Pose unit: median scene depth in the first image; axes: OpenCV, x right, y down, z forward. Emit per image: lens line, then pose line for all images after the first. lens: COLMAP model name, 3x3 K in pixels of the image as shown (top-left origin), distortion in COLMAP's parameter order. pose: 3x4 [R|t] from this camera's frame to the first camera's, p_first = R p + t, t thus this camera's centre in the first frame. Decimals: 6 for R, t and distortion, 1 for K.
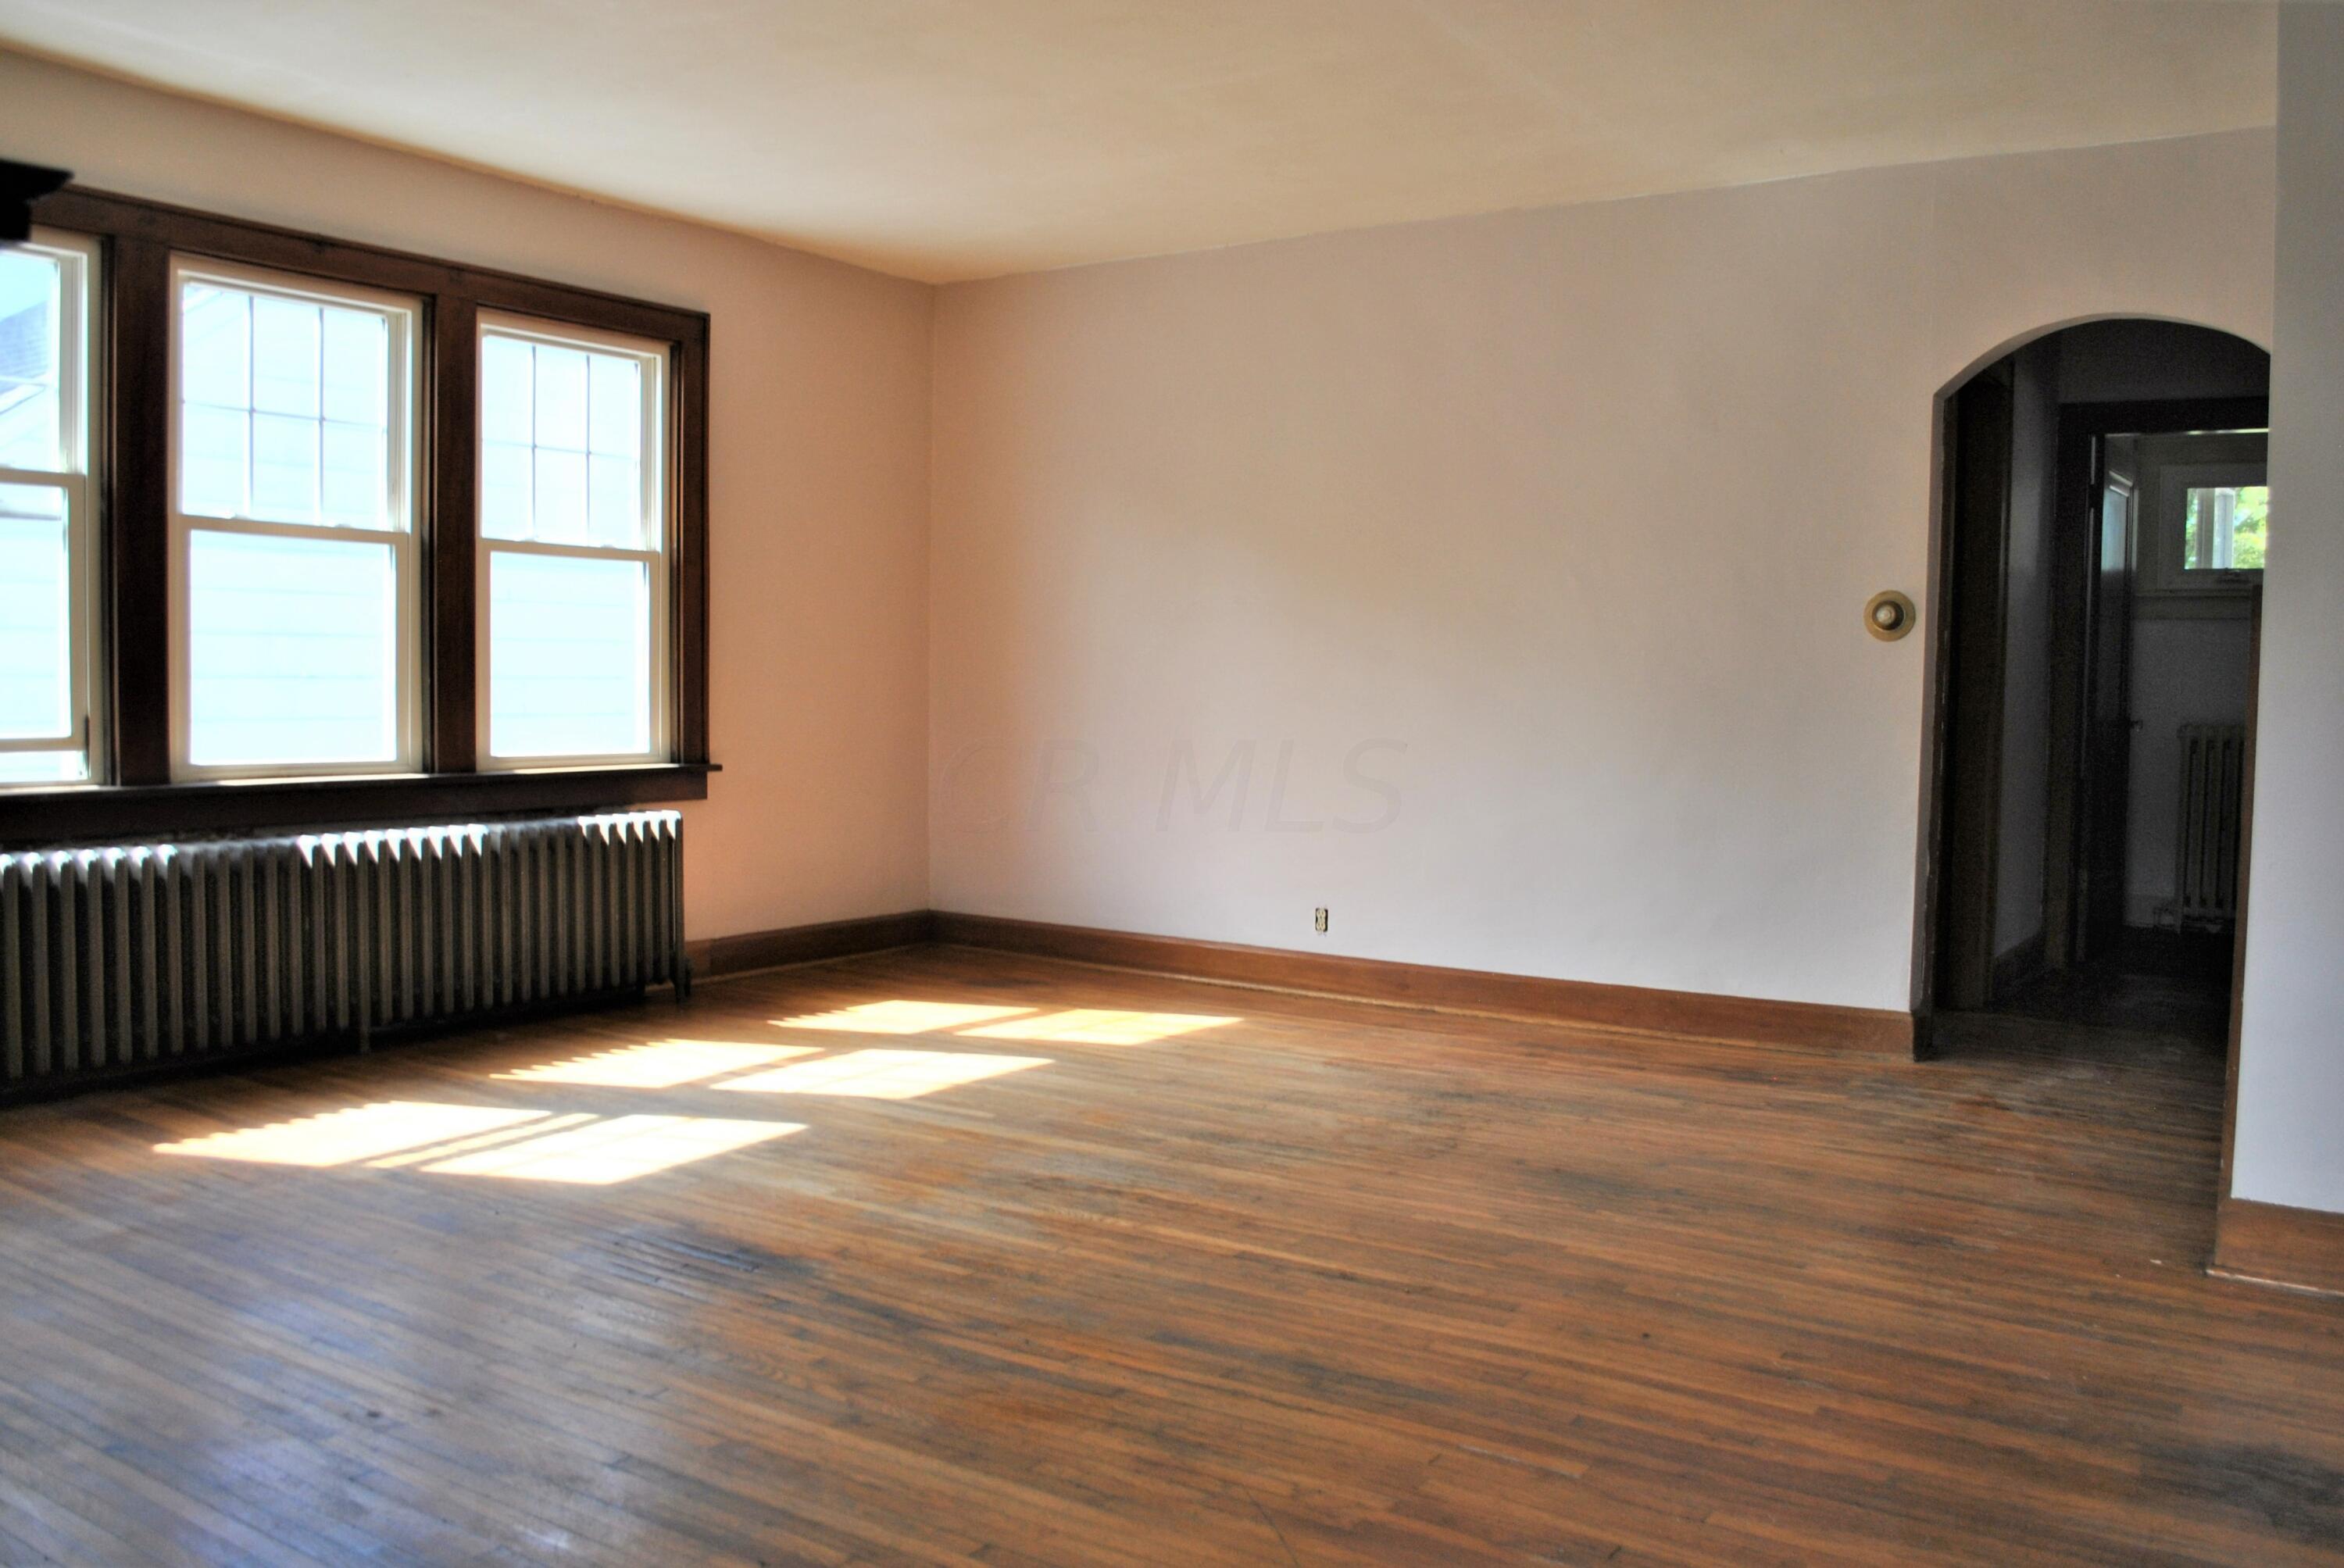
lens RADIAL K [[1866.2, 0, 1182.3], [0, 1866.2, 788.5], [0, 0, 1]] dist [-0.072350, 0.006095]
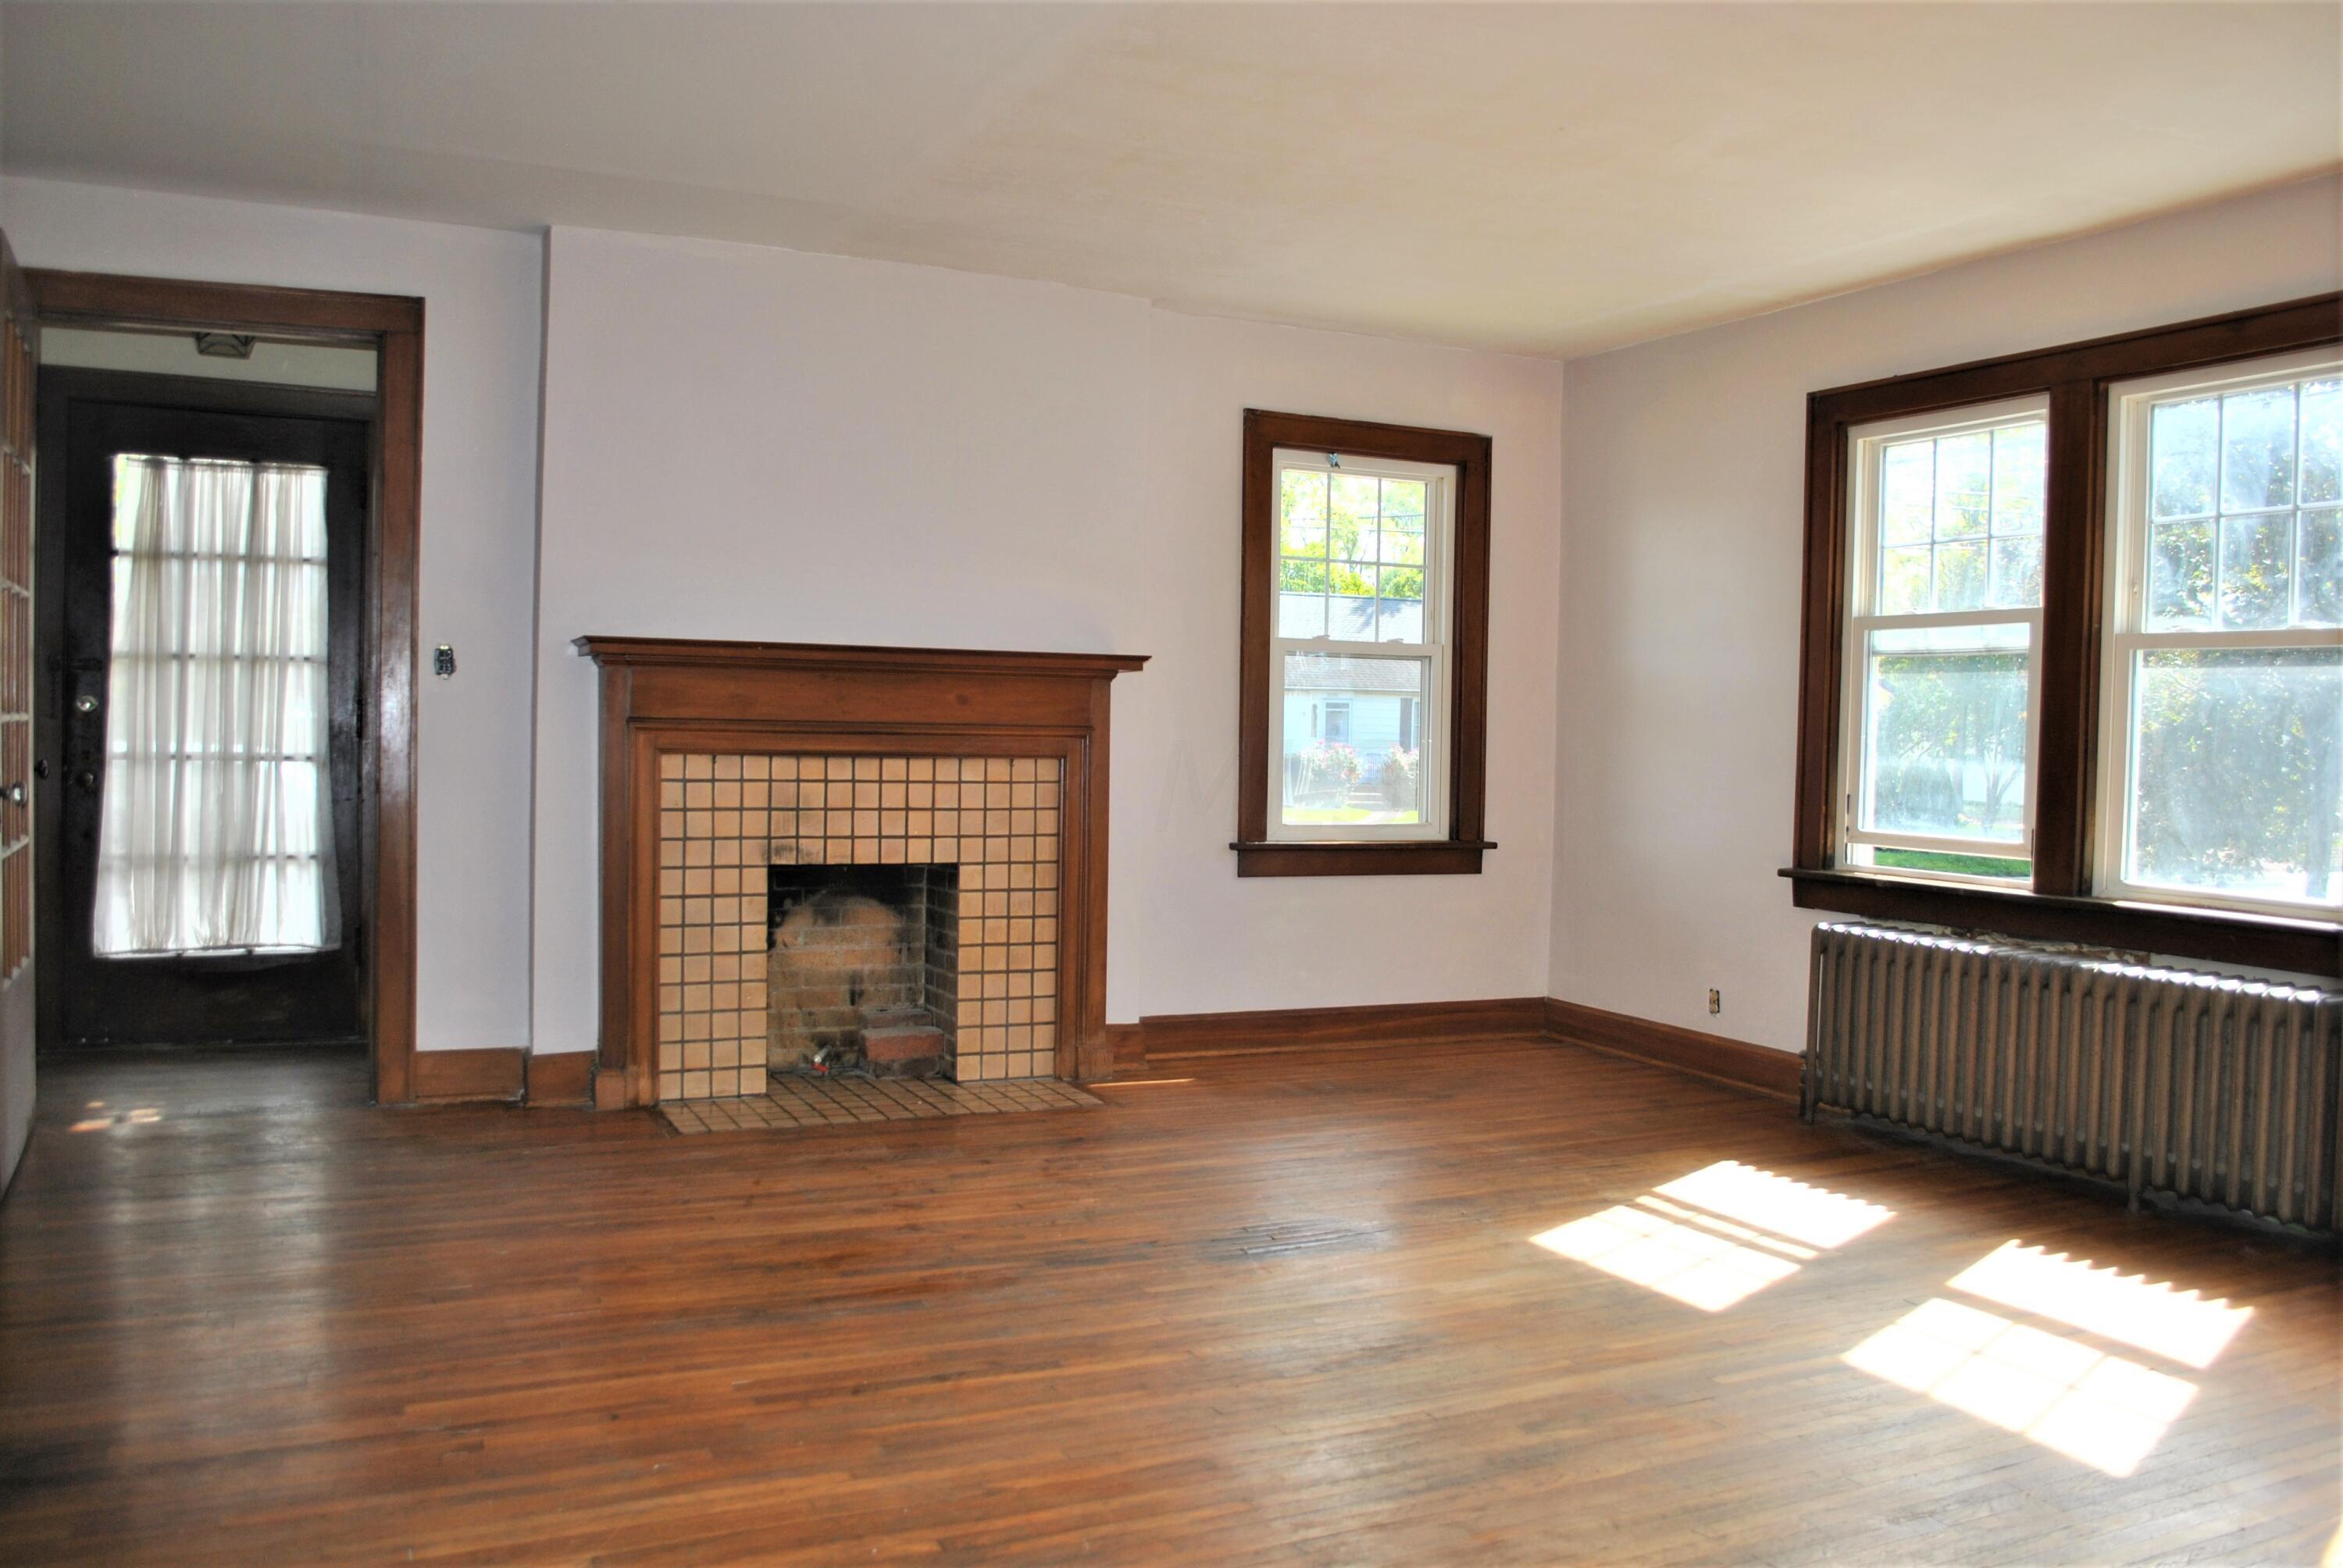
lens RADIAL K [[1865.3, 0, 1180.2], [0, 1865.3, 781.3], [0, 0, 1]] dist [-0.072350, 0.006095]
pose [[-0.511023, -0.002693, -0.859563, 0.863817], [-0.077725, 0.996043, 0.043088, -0.104404], [0.856046, 0.088829, -0.509210, 1.576305]]
